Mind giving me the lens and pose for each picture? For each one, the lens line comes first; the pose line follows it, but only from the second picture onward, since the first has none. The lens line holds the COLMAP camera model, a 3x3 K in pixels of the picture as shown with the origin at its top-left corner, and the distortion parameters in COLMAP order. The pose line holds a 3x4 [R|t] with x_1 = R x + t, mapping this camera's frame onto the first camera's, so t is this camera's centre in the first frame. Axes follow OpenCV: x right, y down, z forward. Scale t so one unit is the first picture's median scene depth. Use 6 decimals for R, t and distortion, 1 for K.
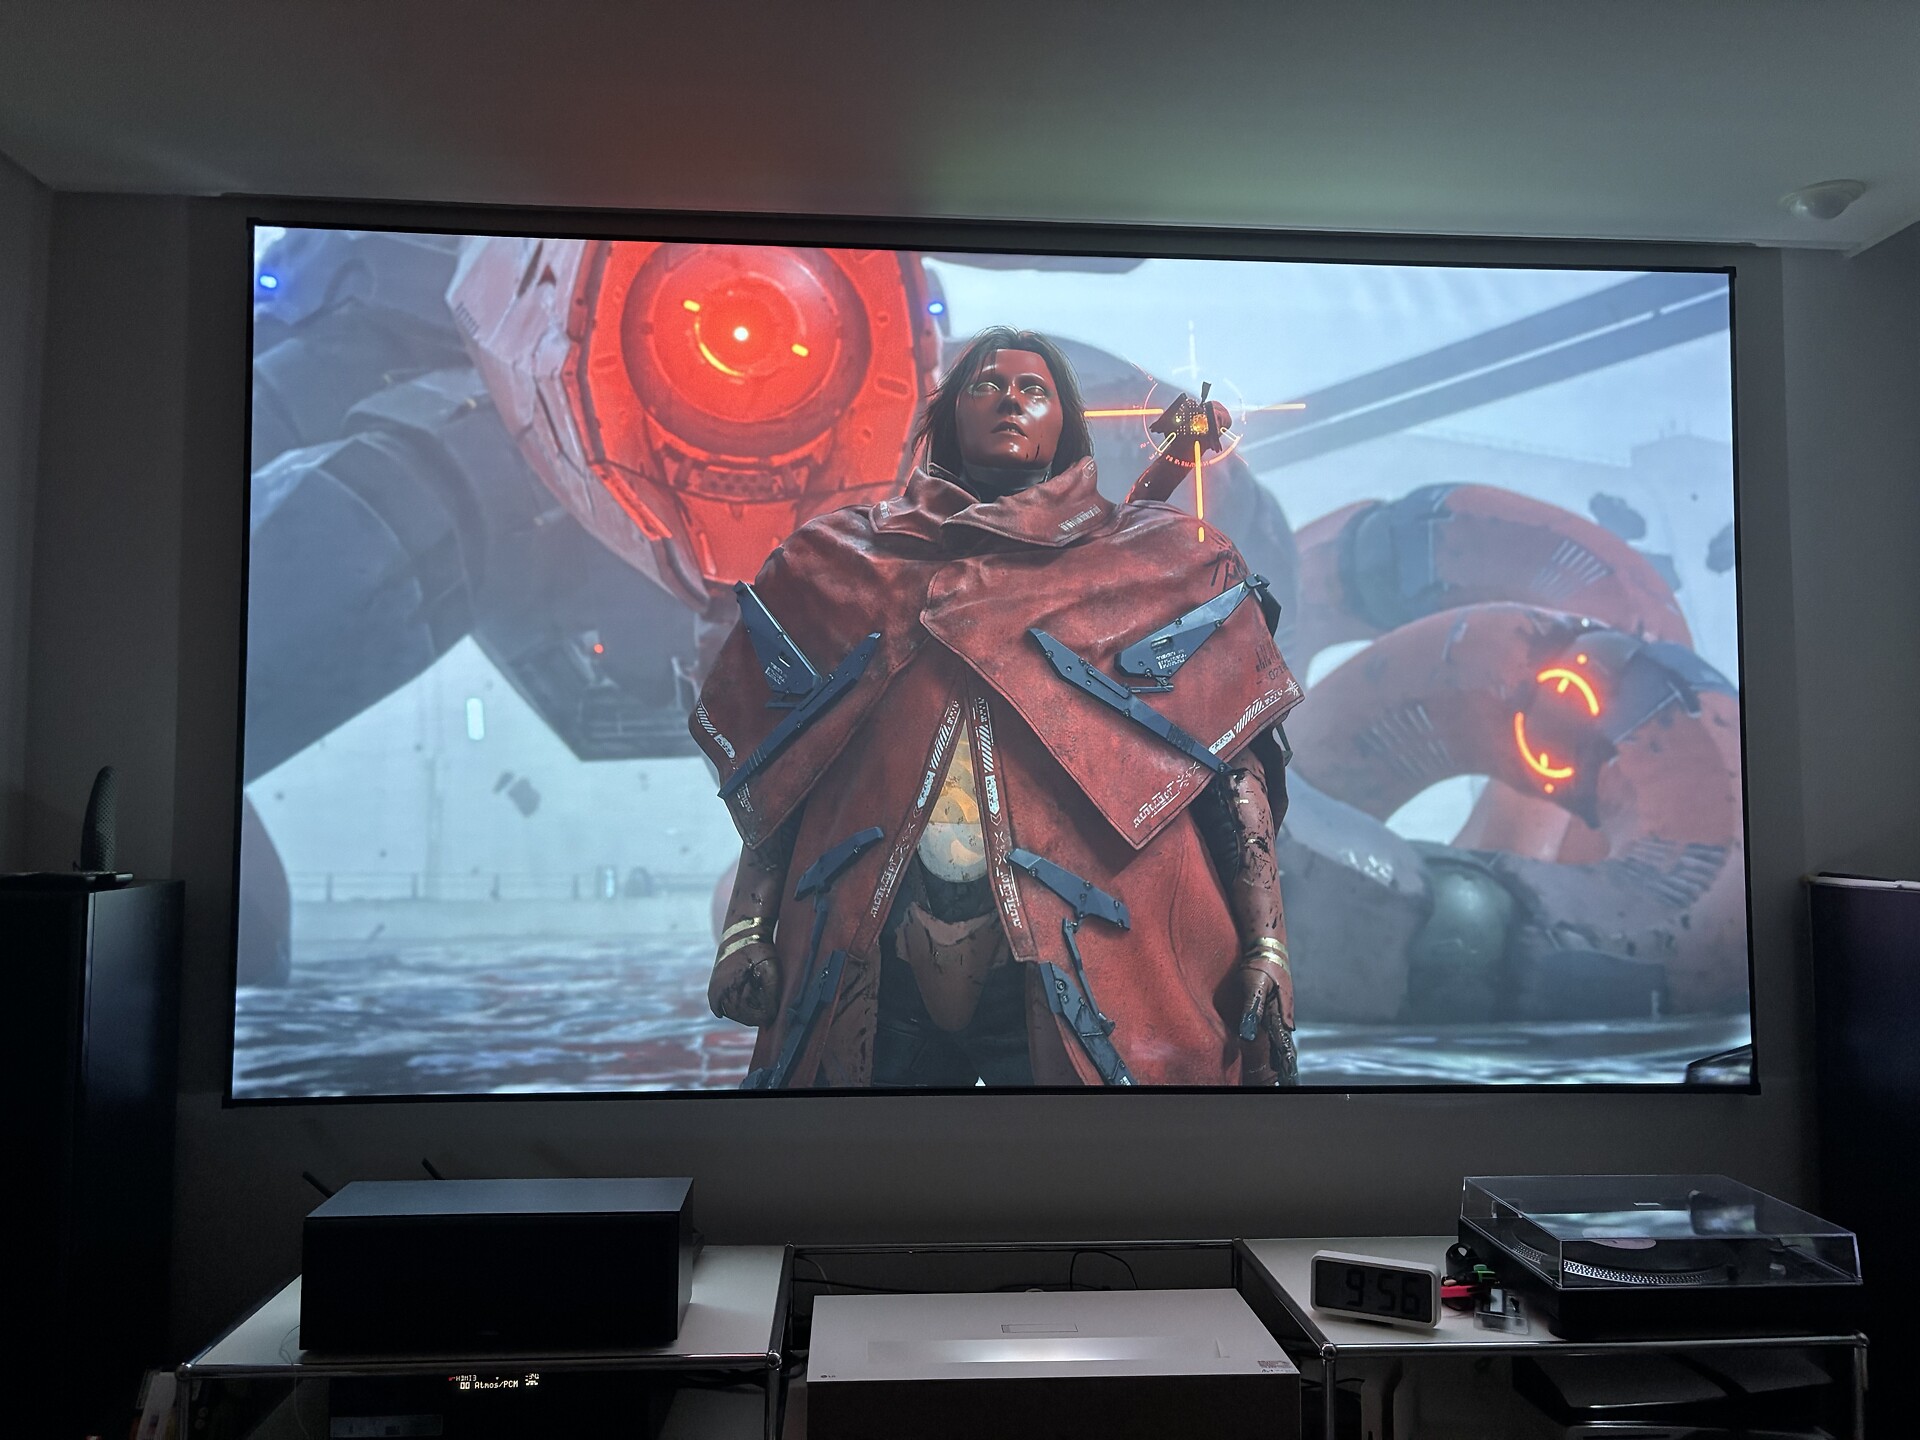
lens RADIAL K [[1447.2, 0, 957.0], [0, 1447.2, 716.8], [0, 0, 1]] dist [0.058503, -0.059996]
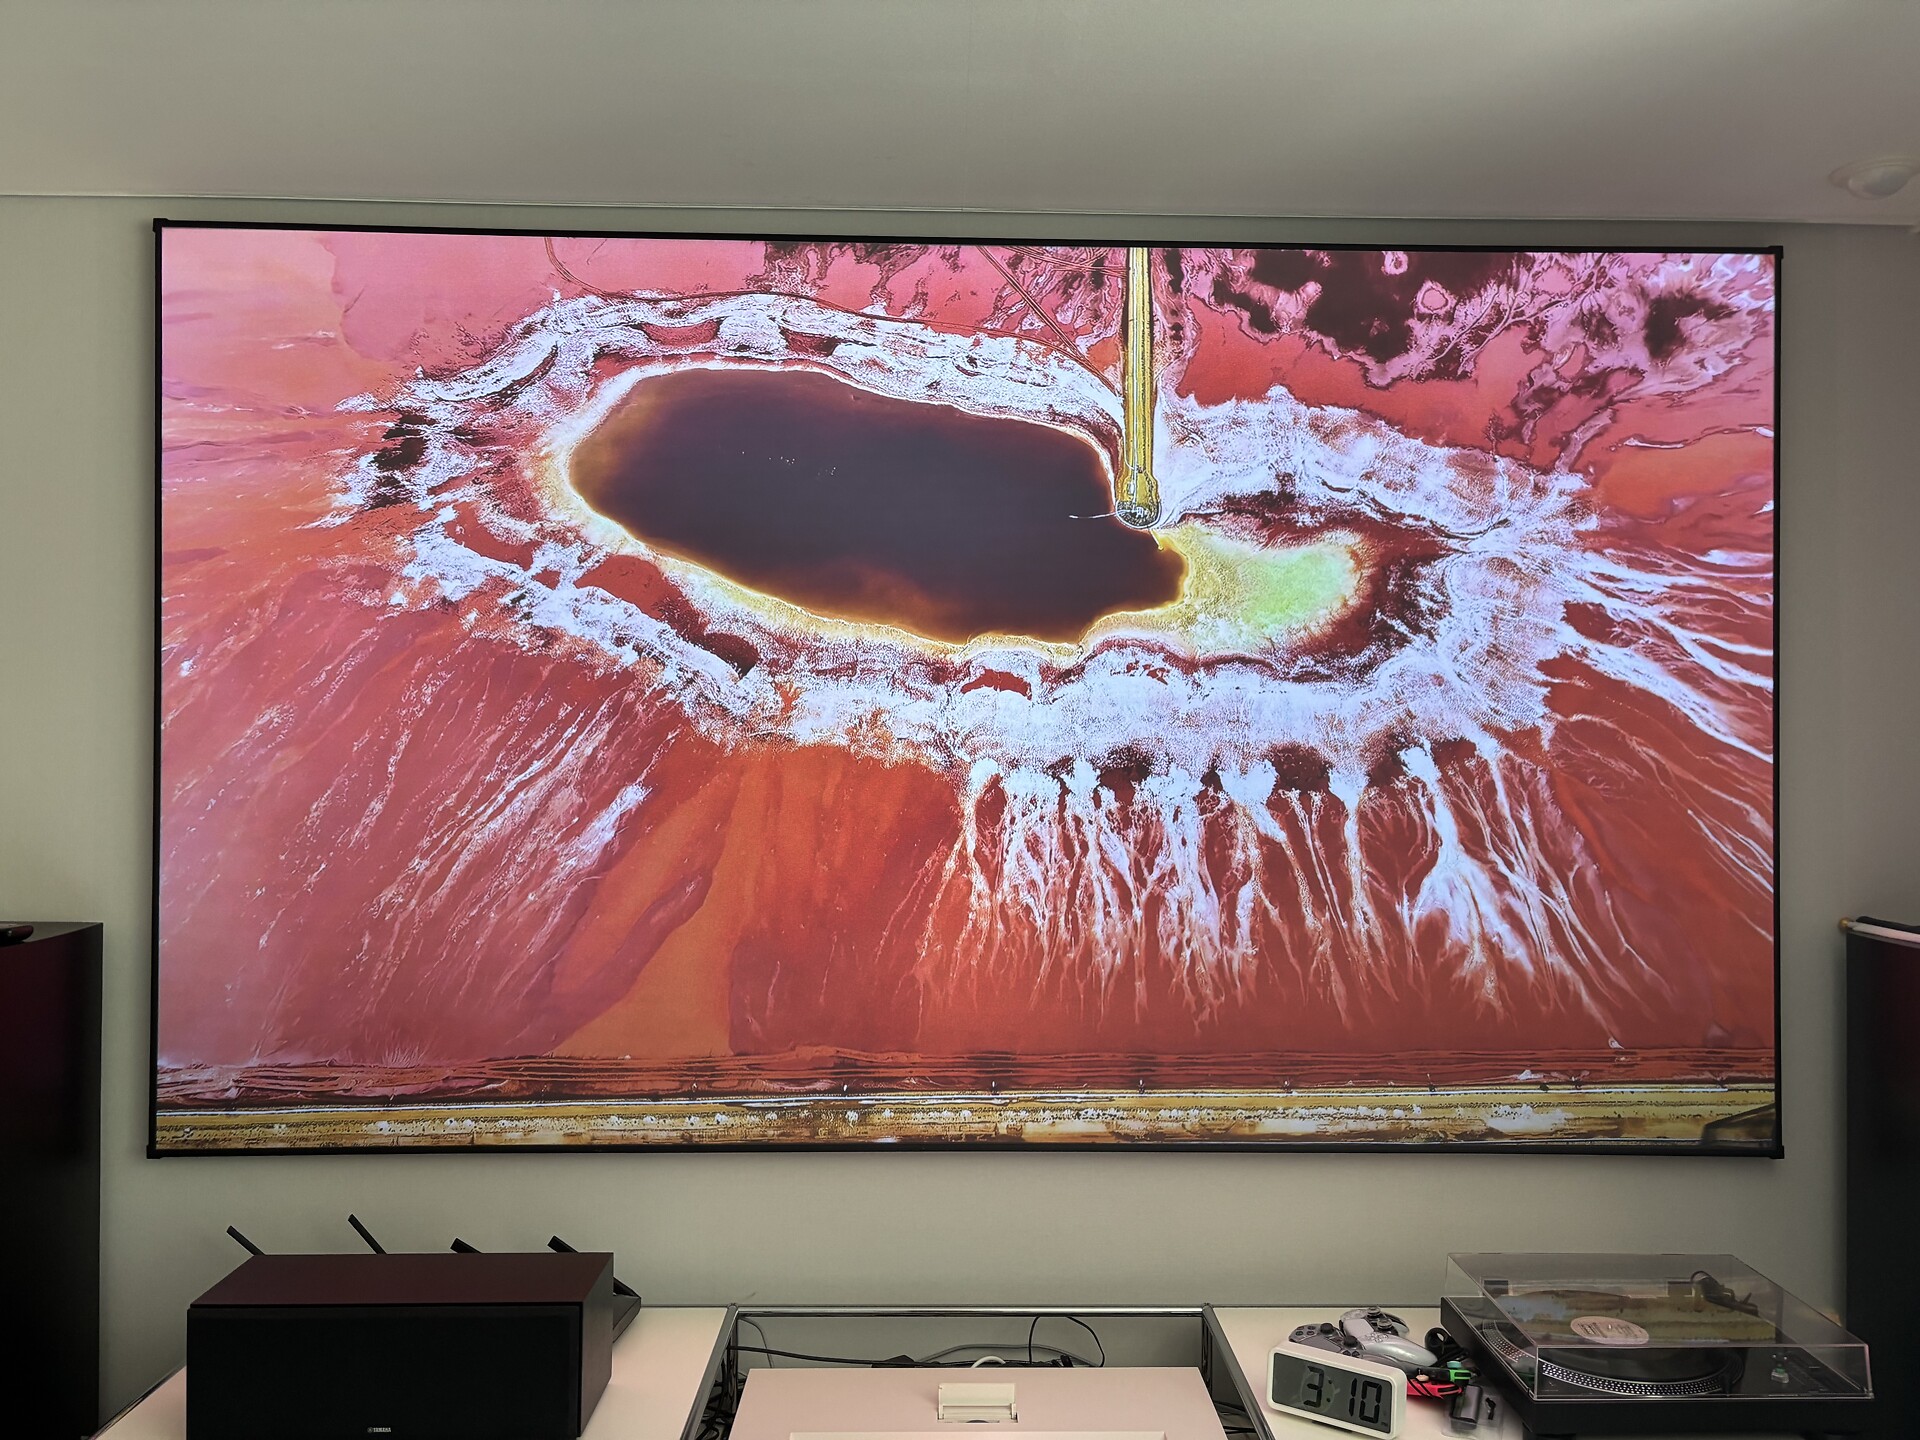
lens RADIAL K [[1447.2, 0, 976.8], [0, 1447.2, 725.6], [0, 0, 1]] dist [0.058503, -0.059996]
pose [[0.999048, 0.002094, -0.043577, 0.096535], [0.000007, 0.998840, 0.048146, -0.071617], [0.043627, -0.048101, 0.997889, 0.083722]]
